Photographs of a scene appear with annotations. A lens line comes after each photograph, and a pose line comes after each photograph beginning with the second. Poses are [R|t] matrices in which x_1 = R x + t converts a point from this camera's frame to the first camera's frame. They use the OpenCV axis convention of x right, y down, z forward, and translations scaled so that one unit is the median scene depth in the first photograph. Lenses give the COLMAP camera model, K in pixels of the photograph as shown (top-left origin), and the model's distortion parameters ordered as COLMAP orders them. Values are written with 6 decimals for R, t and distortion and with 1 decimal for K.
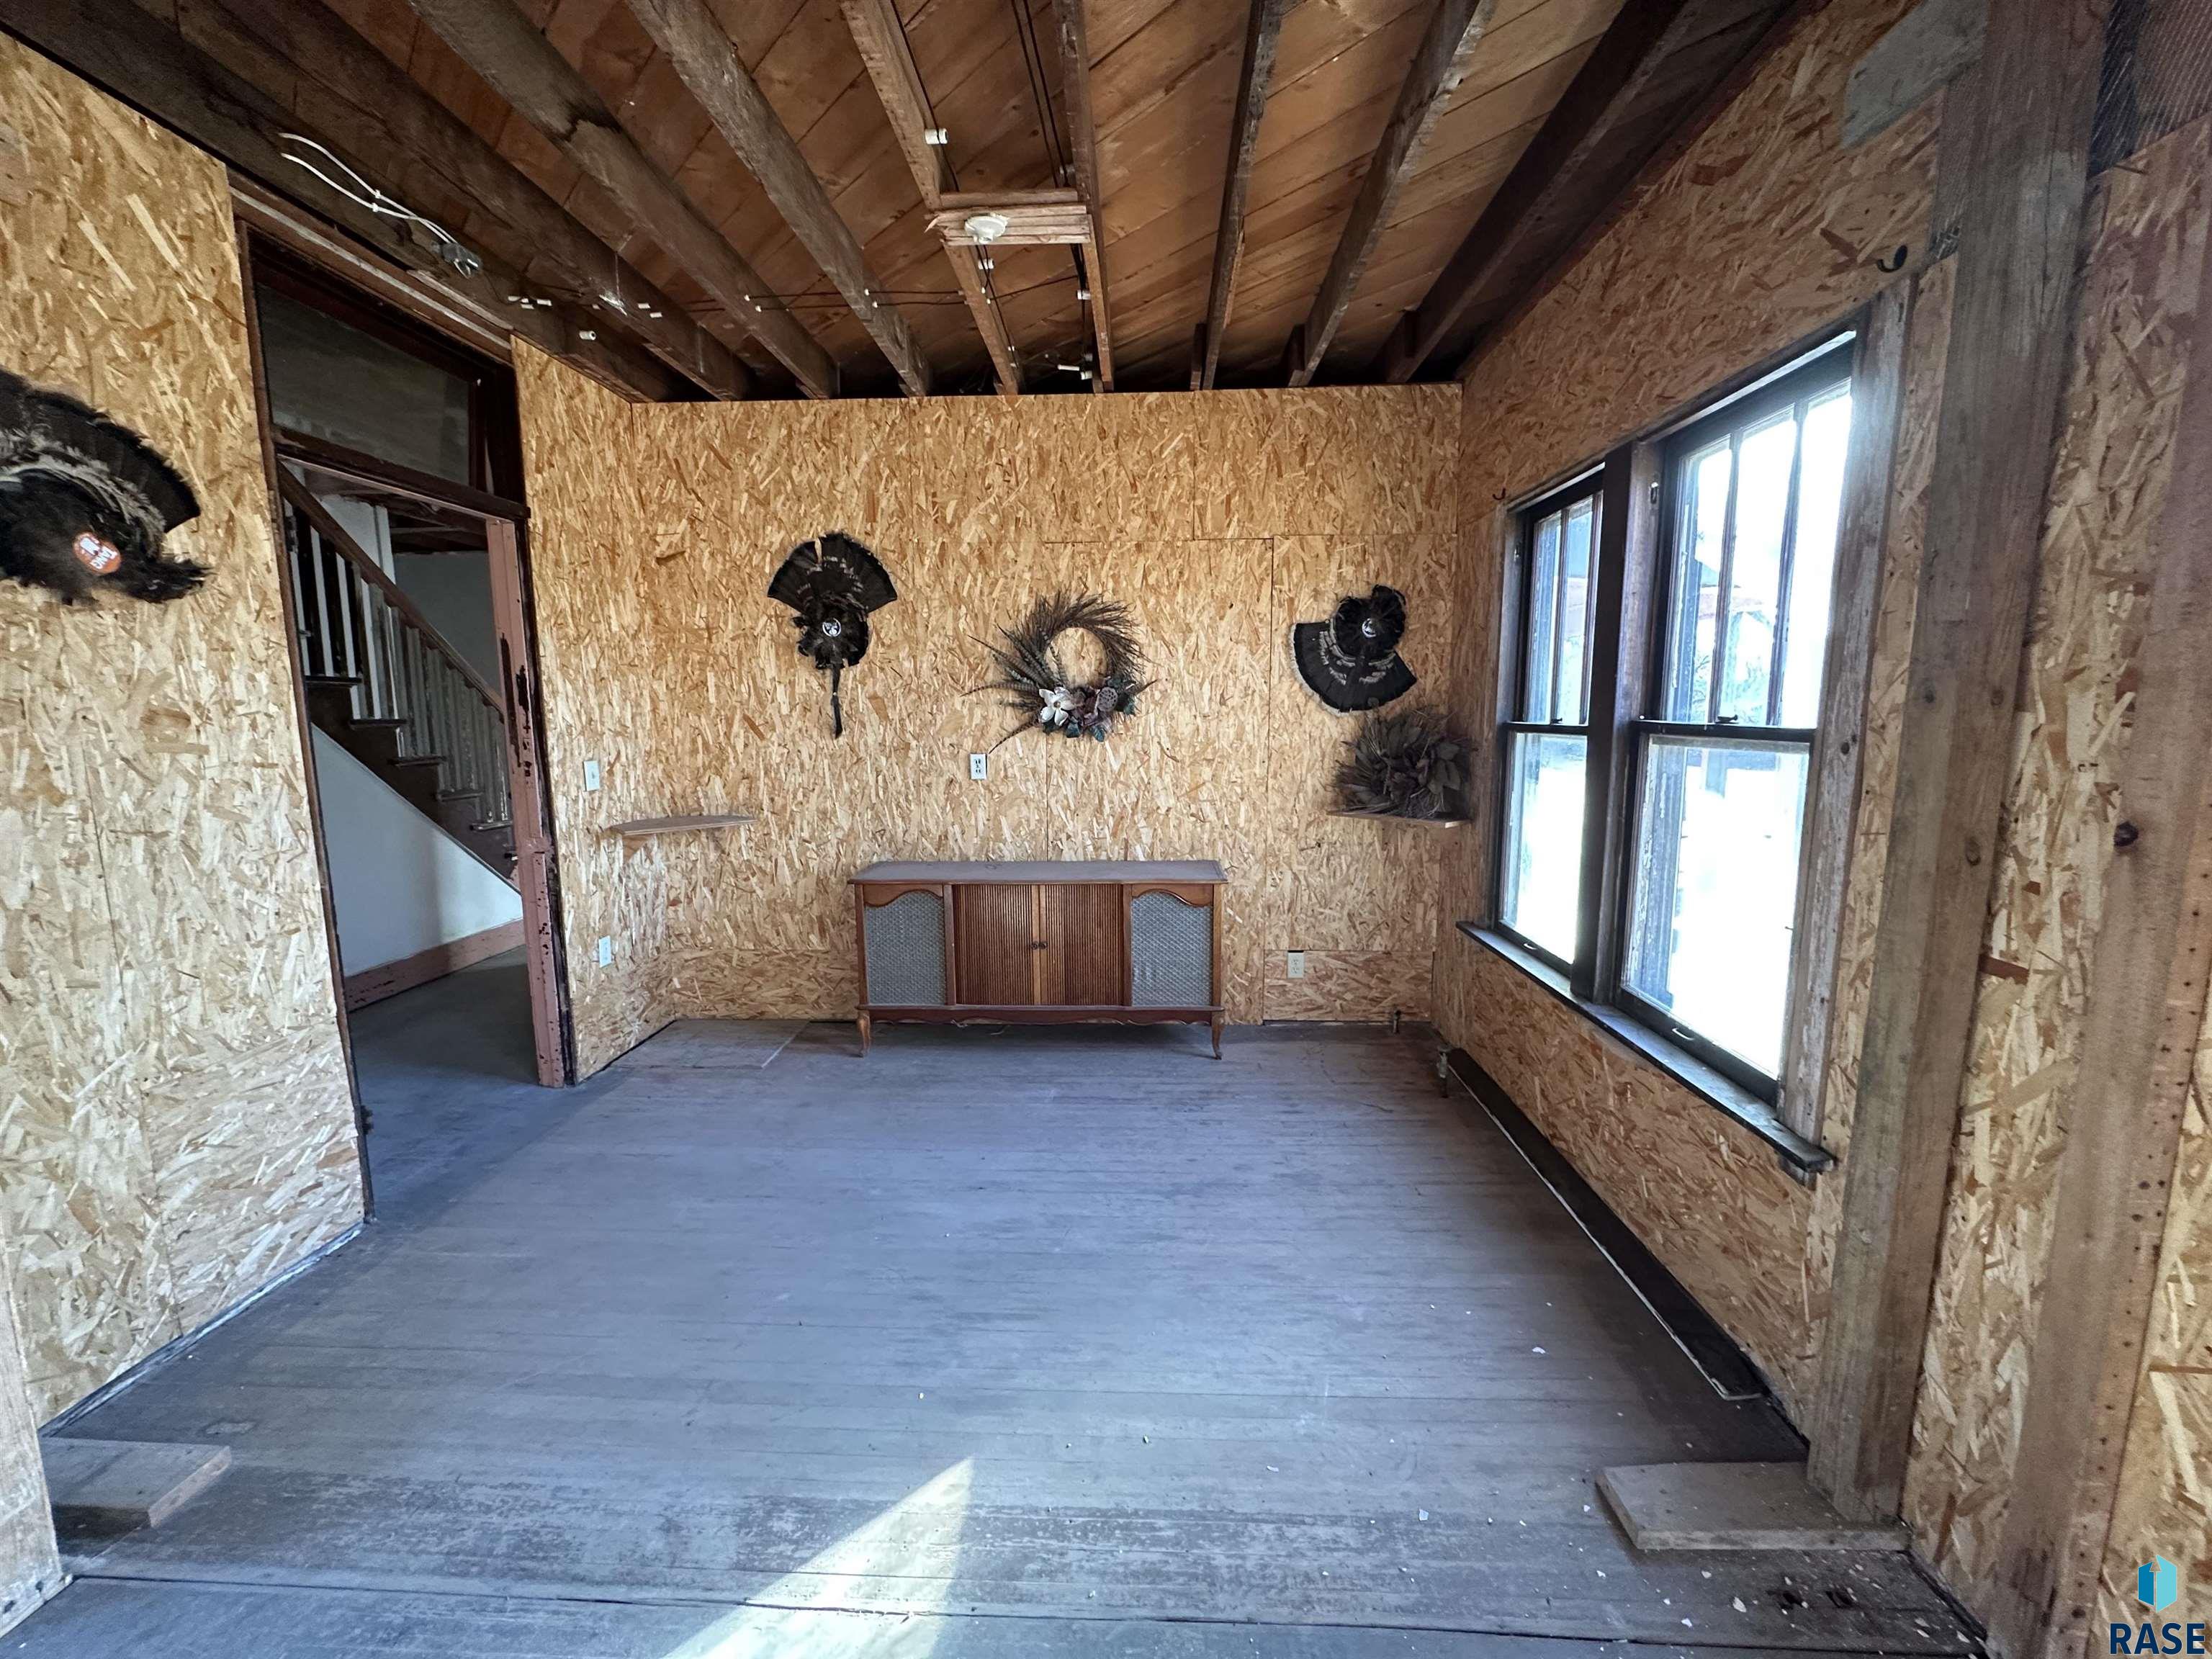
lens RADIAL K [[876.6, 0, 1102.3], [0, 876.6, 834.0], [0, 0, 1]] dist [-0.002006, 0.000491]
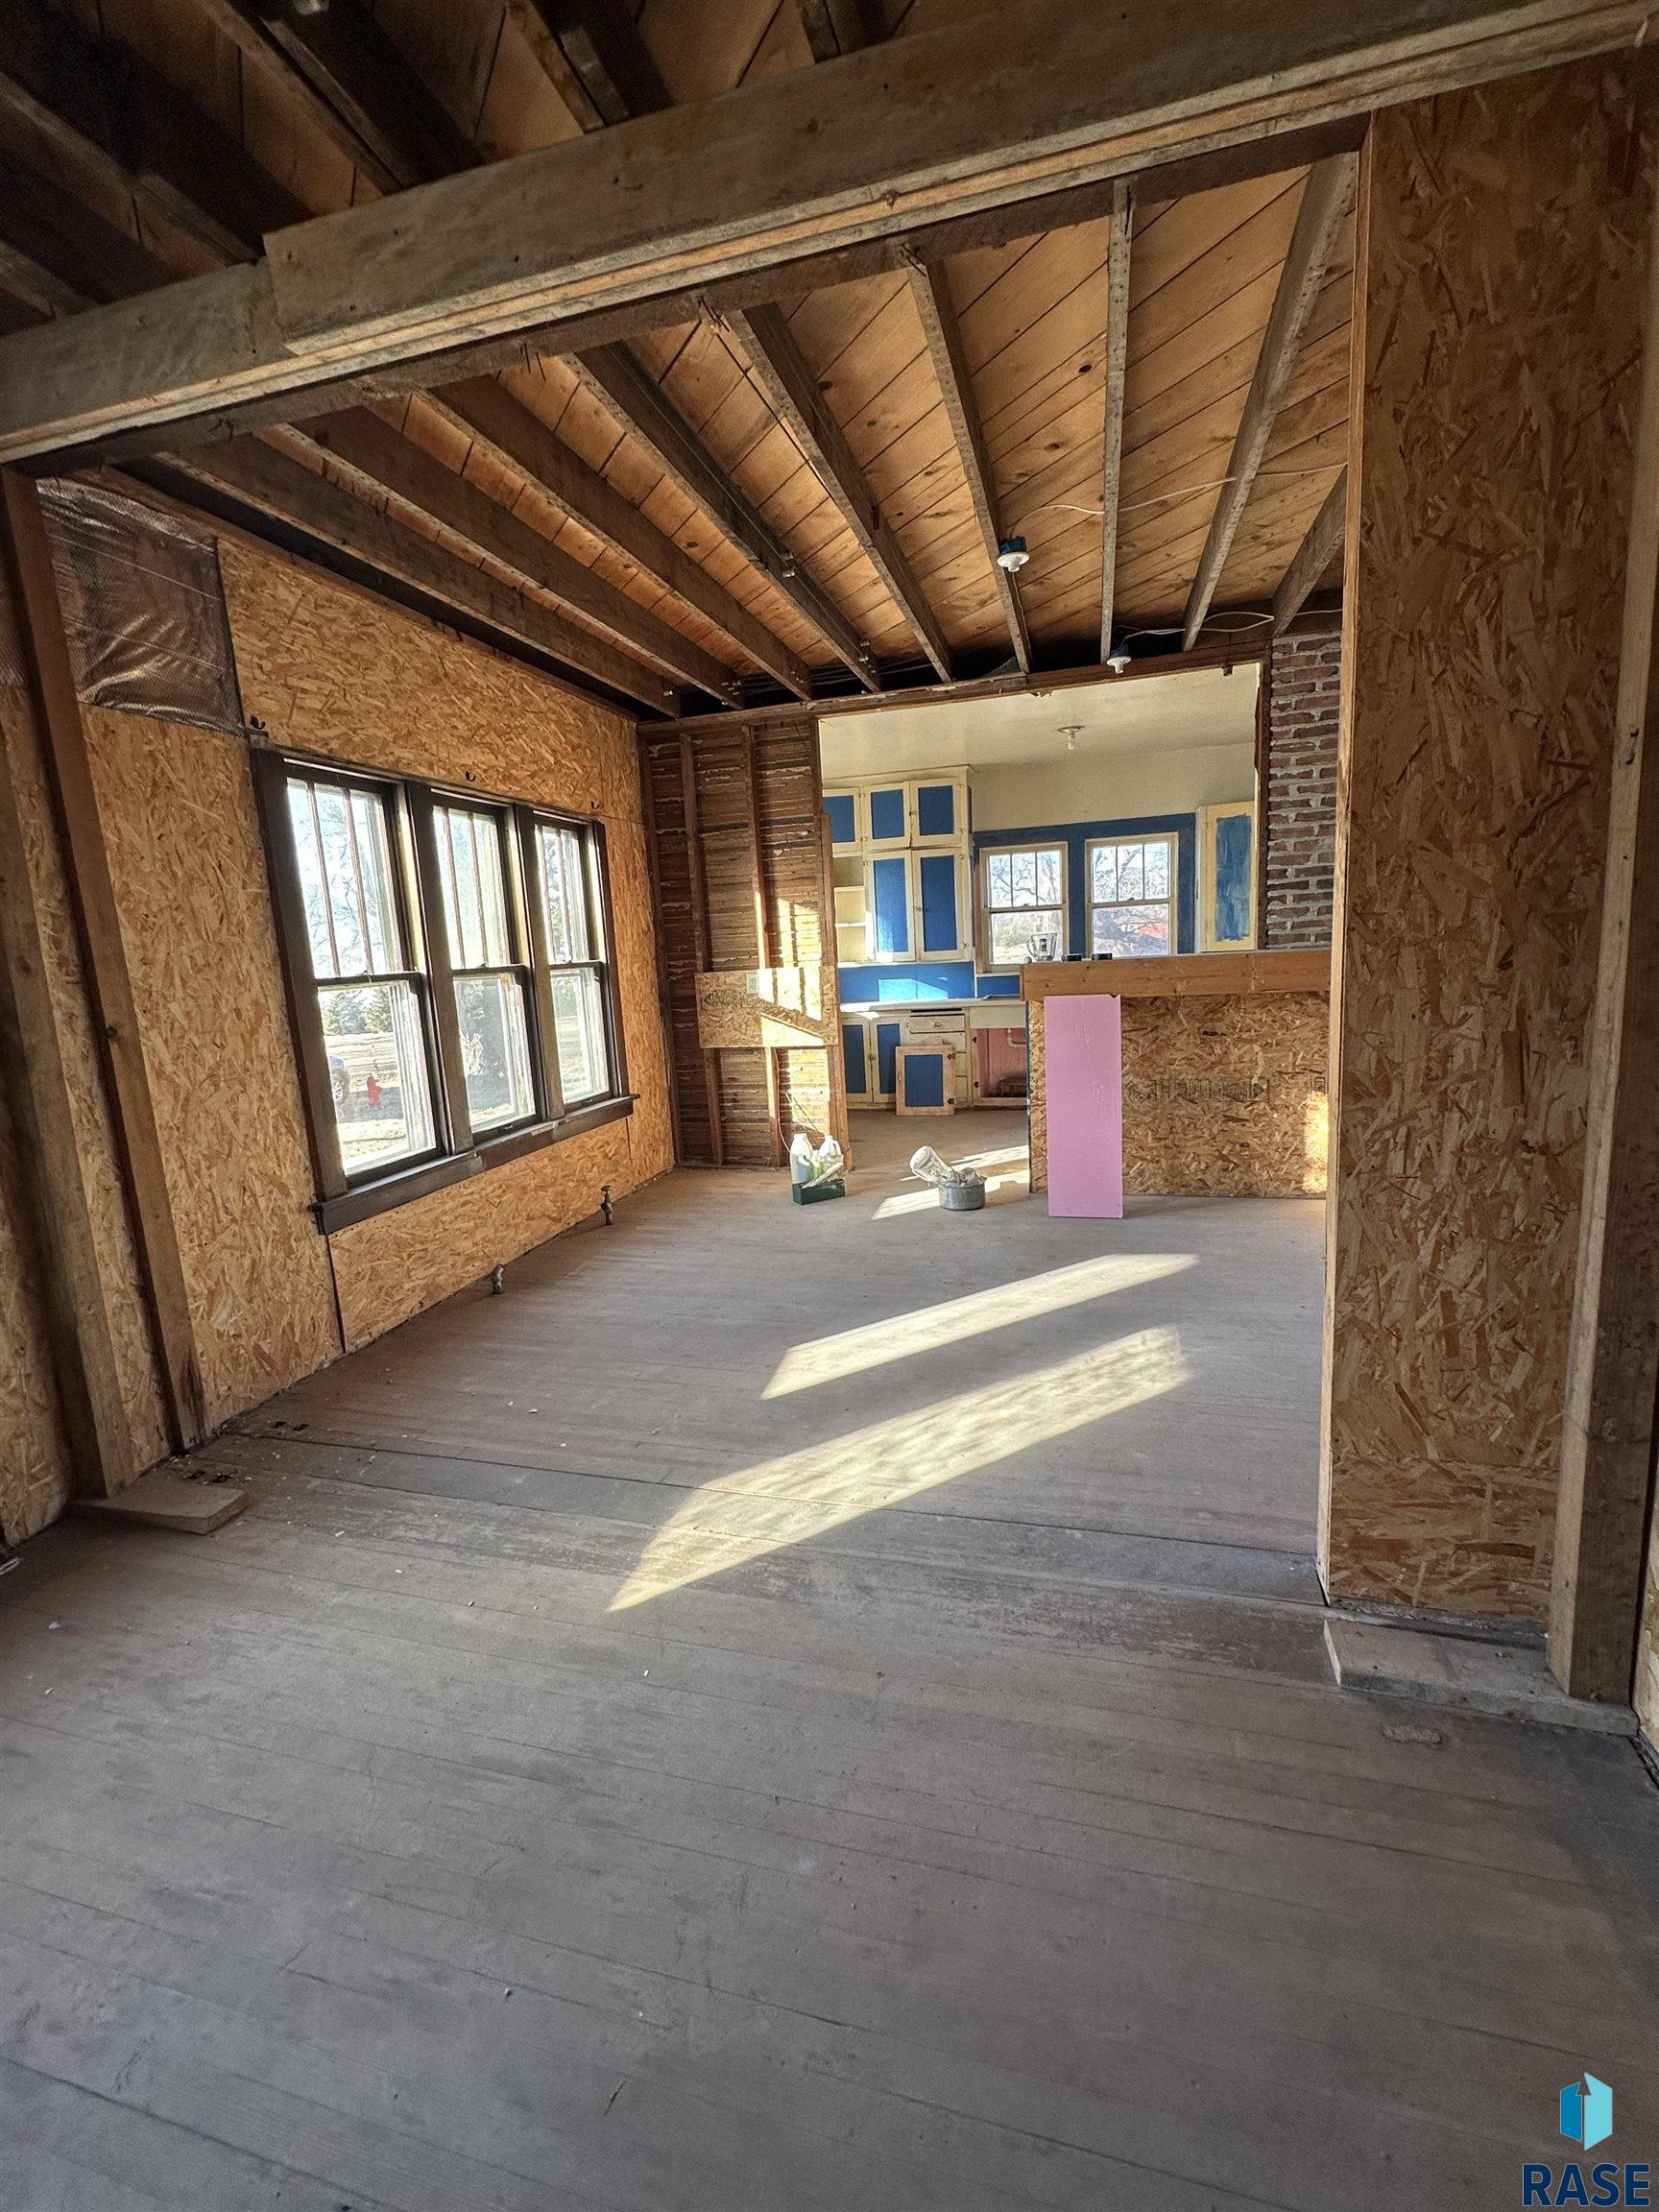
lens RADIAL K [[955.9, 0, 819.5], [0, 955.9, 1104.3], [0, 0, 1]] dist [0.000576, -0.000014]
pose [[-0.973554, 0.026930, 0.226862, -0.752428], [0.093938, 0.952383, 0.290072, -0.264832], [-0.208248, 0.303712, -0.929727, 2.037957]]
